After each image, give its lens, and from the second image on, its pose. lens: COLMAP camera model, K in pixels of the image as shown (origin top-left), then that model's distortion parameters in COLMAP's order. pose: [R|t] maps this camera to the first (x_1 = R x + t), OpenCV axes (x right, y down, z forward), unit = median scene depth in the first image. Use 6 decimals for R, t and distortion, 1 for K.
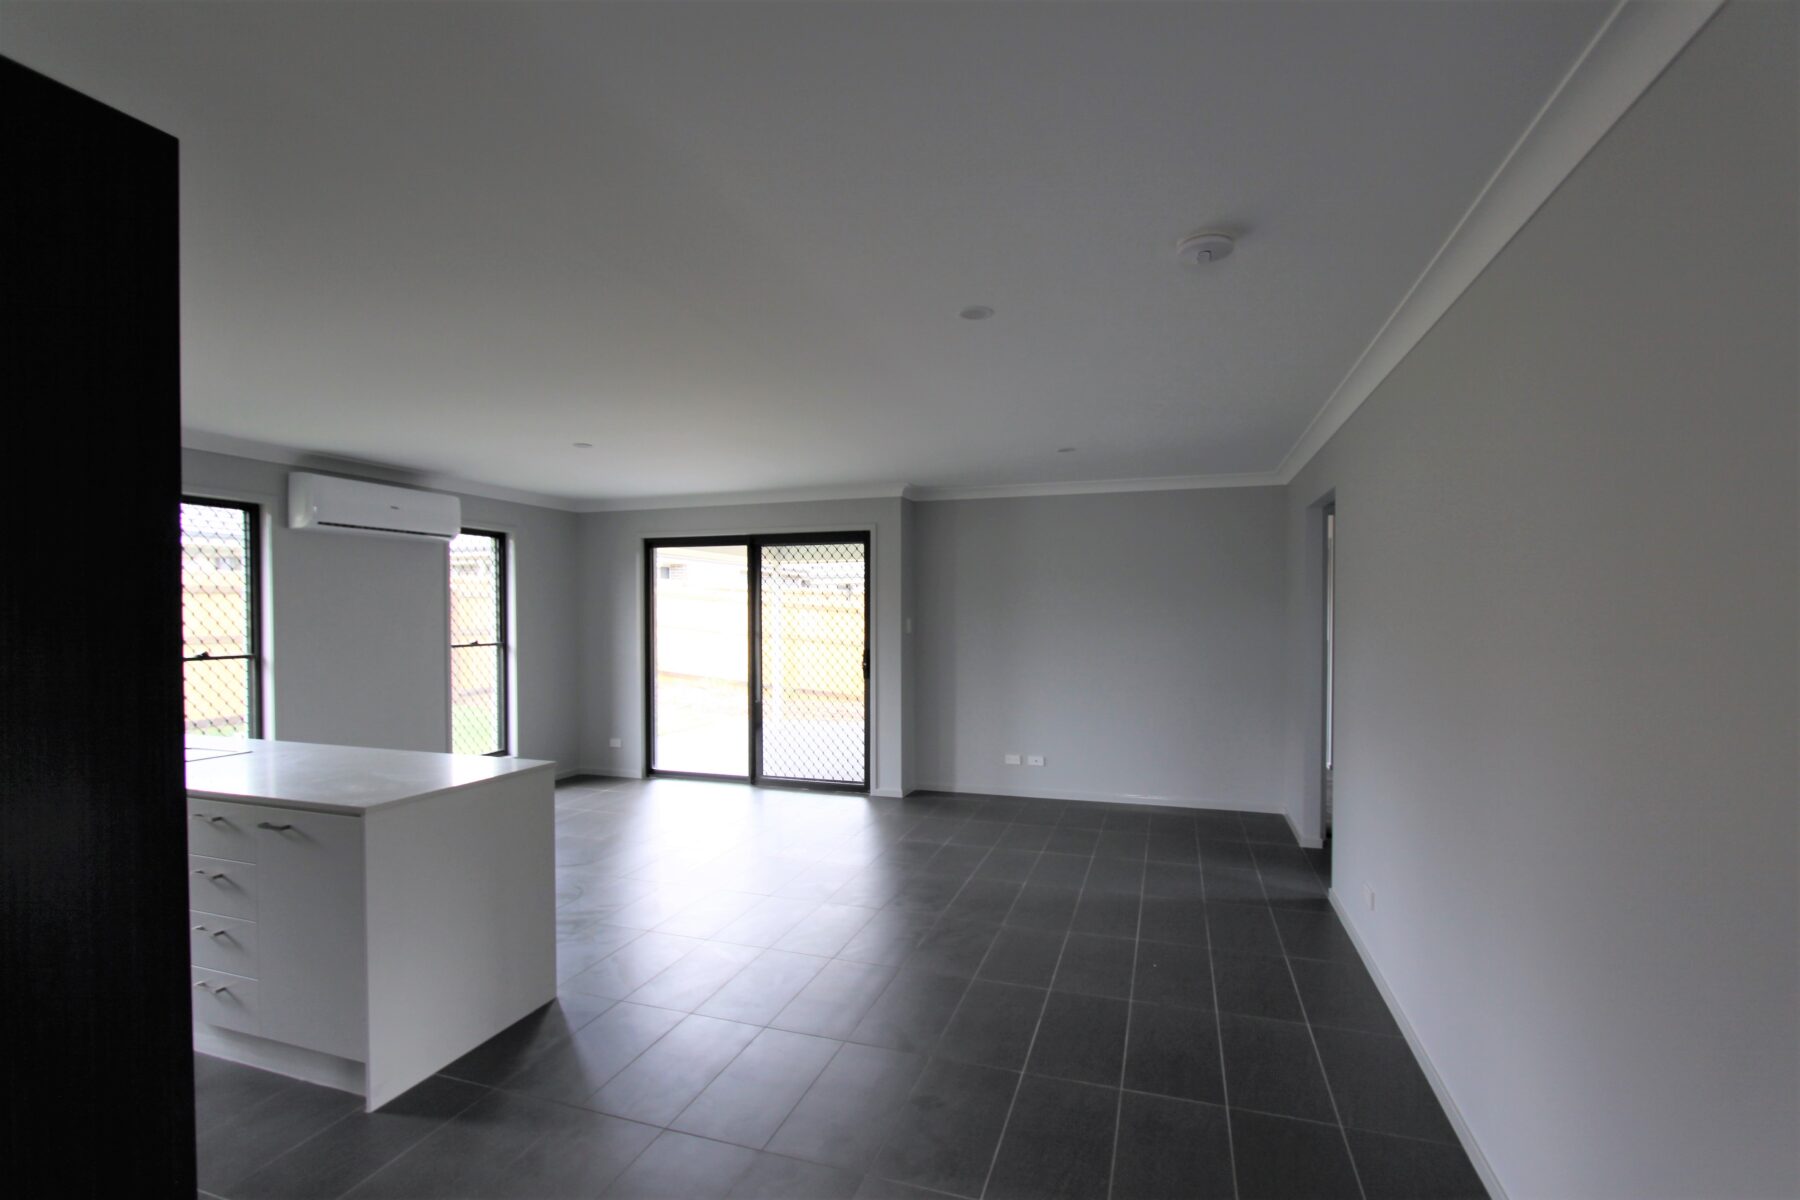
lens RADIAL K [[822.6, 0, 890.3], [0, 822.6, 605.2], [0, 0, 1]] dist [-0.013337, 0.001342]
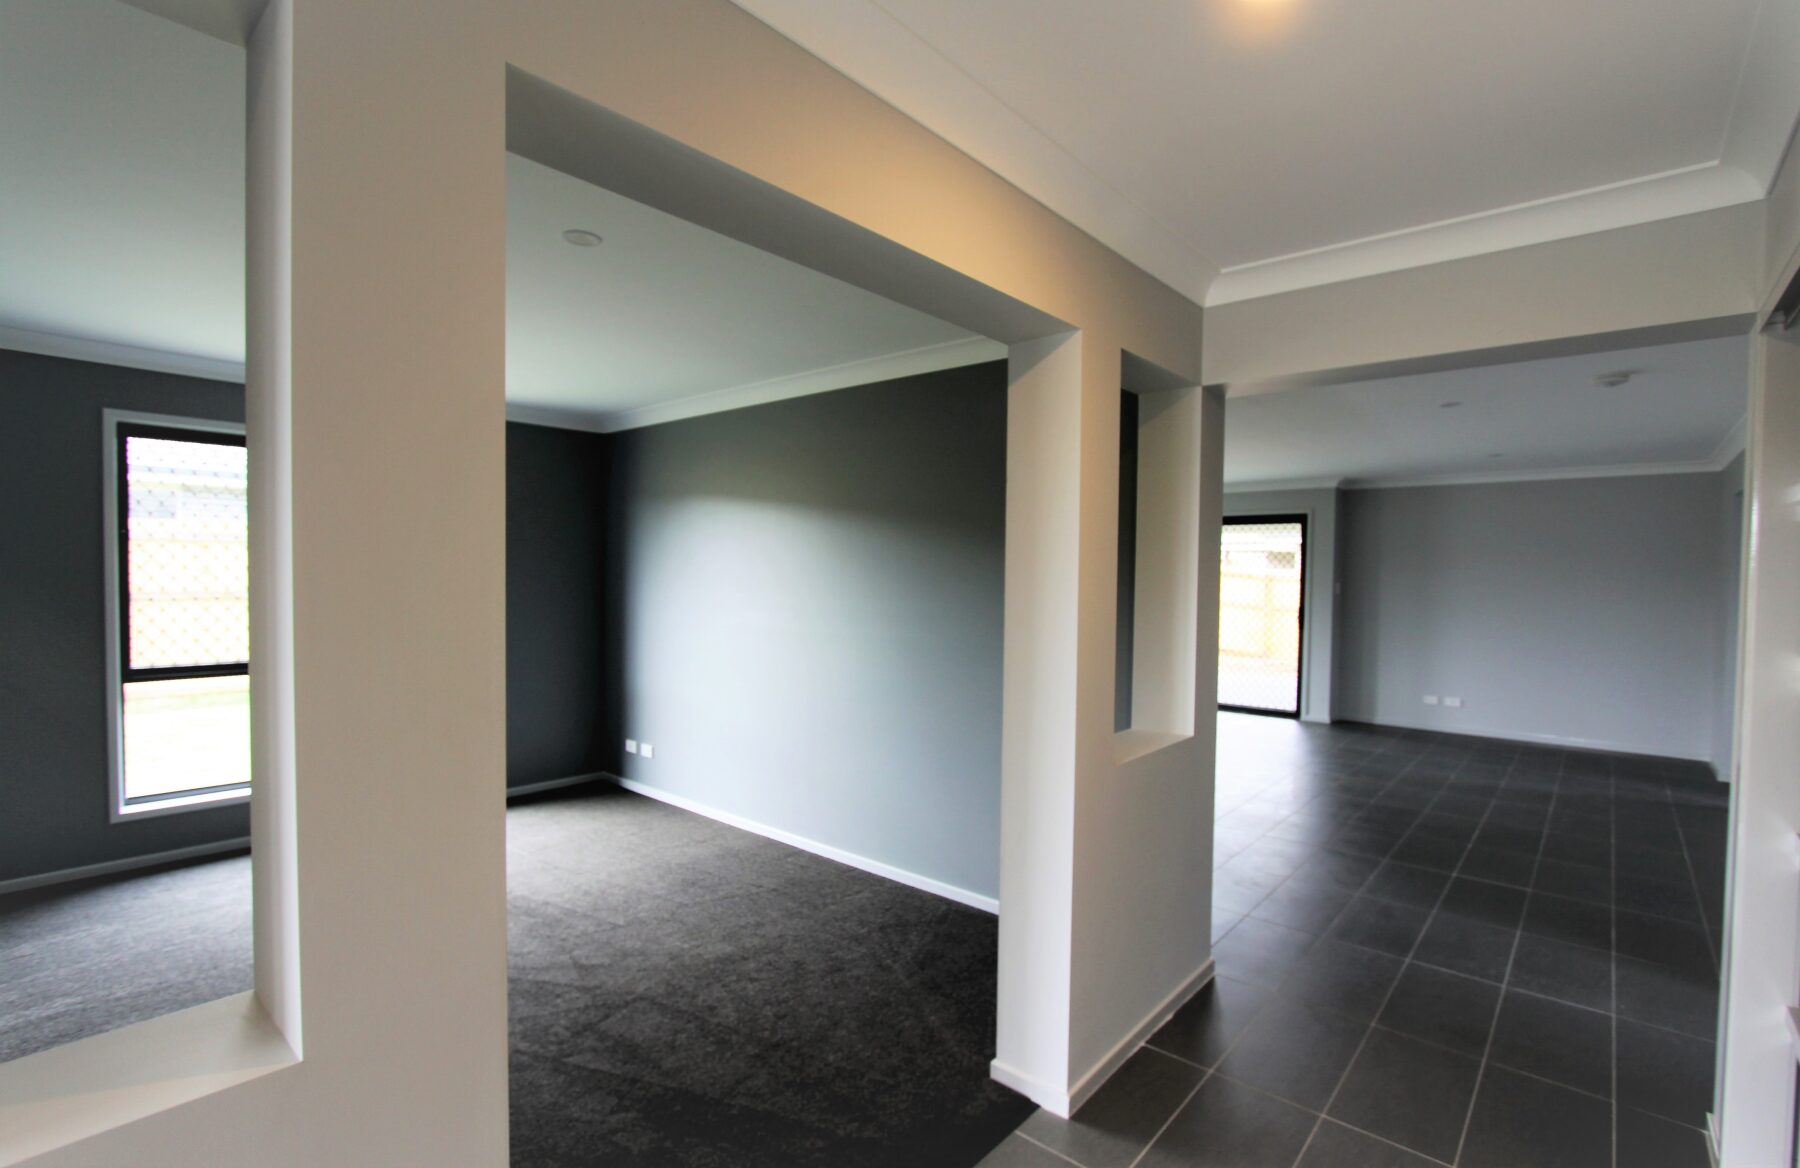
lens RADIAL K [[839.5, 0, 890.3], [0, 839.5, 589.5], [0, 0, 1]] dist [-0.016388, 0.001035]
pose [[0.929890, 0.026234, -0.366900, -0.148222], [-0.017070, 0.999457, 0.028199, 0.001186], [0.367440, -0.019959, 0.929833, -0.450616]]
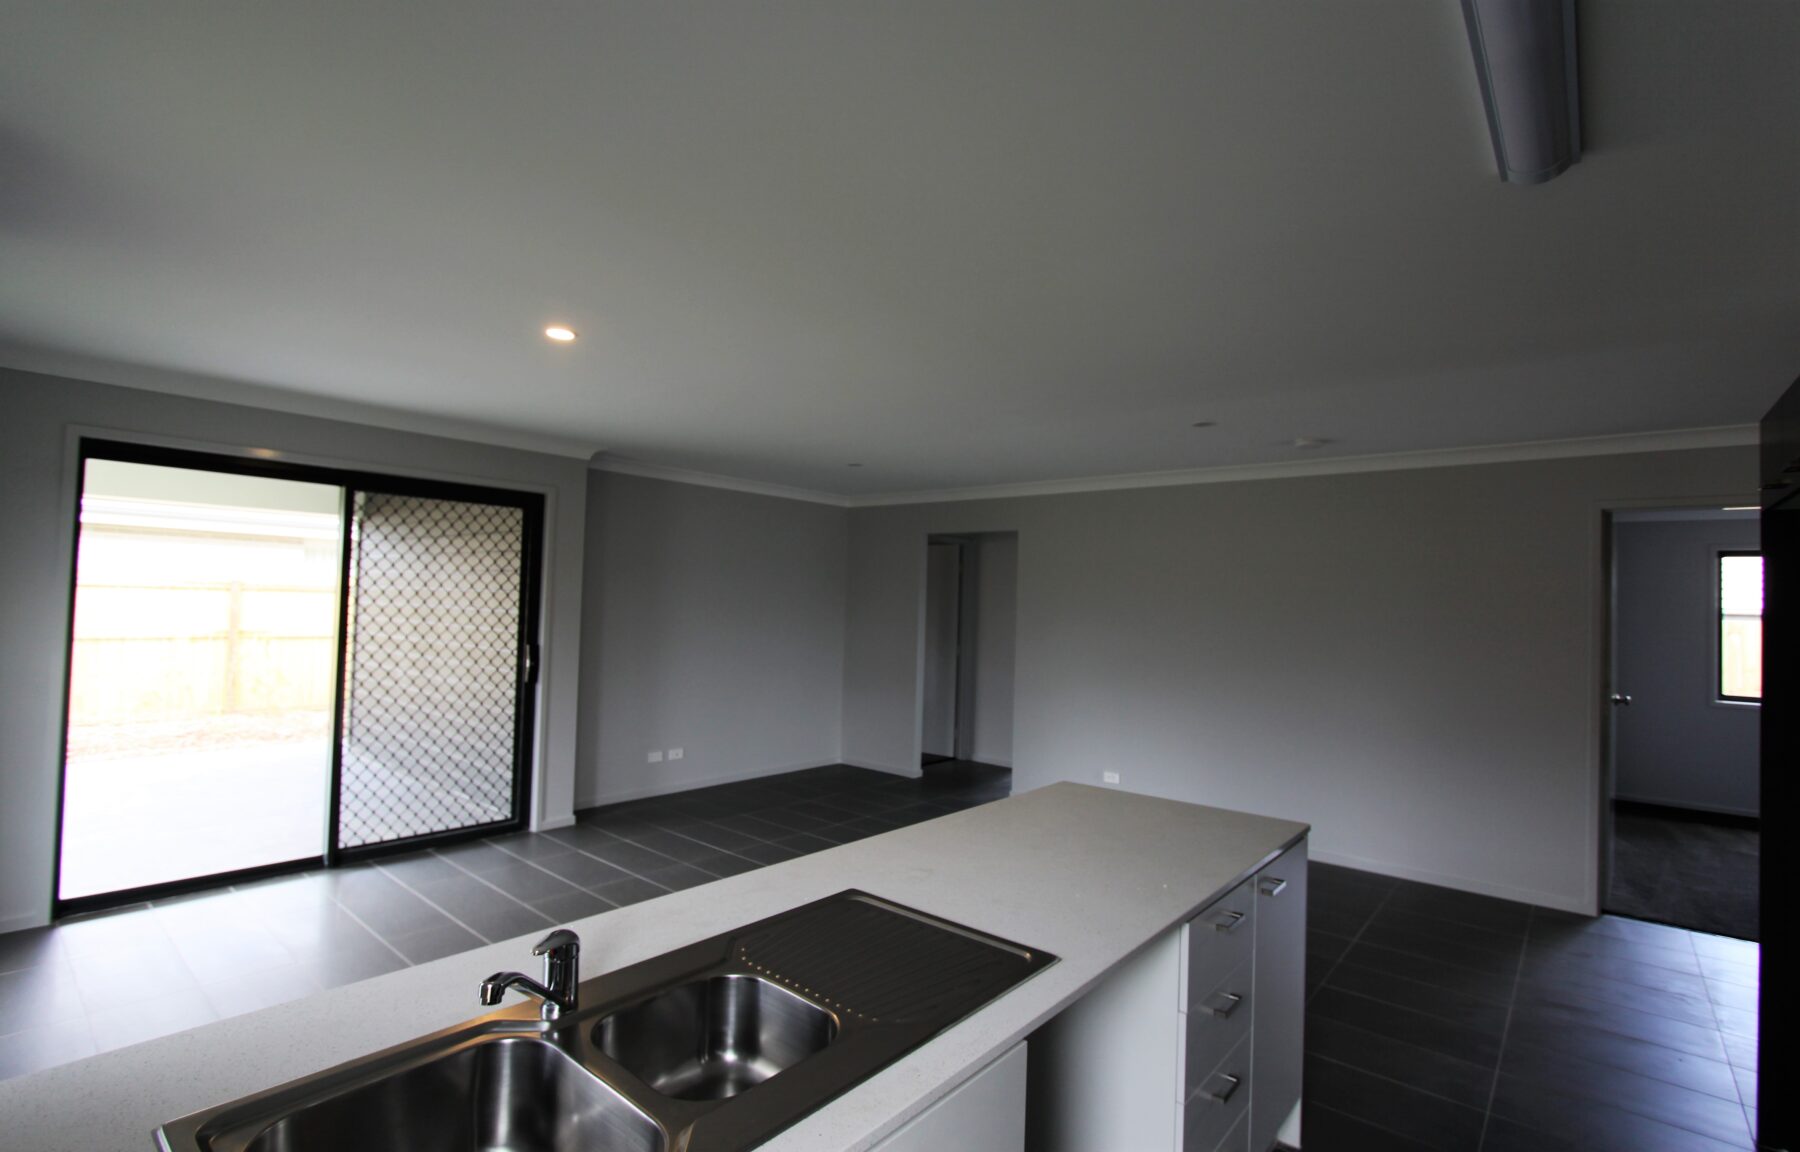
lens RADIAL K [[839.5, 0, 893.1], [0, 839.5, 579.3], [0, 0, 1]] dist [-0.016388, 0.001035]
pose [[0.354344, 0.042463, 0.934150, -0.659203], [-0.038935, 0.998772, -0.030631, 0.002047], [-0.934304, -0.025518, 0.355563, 0.401998]]
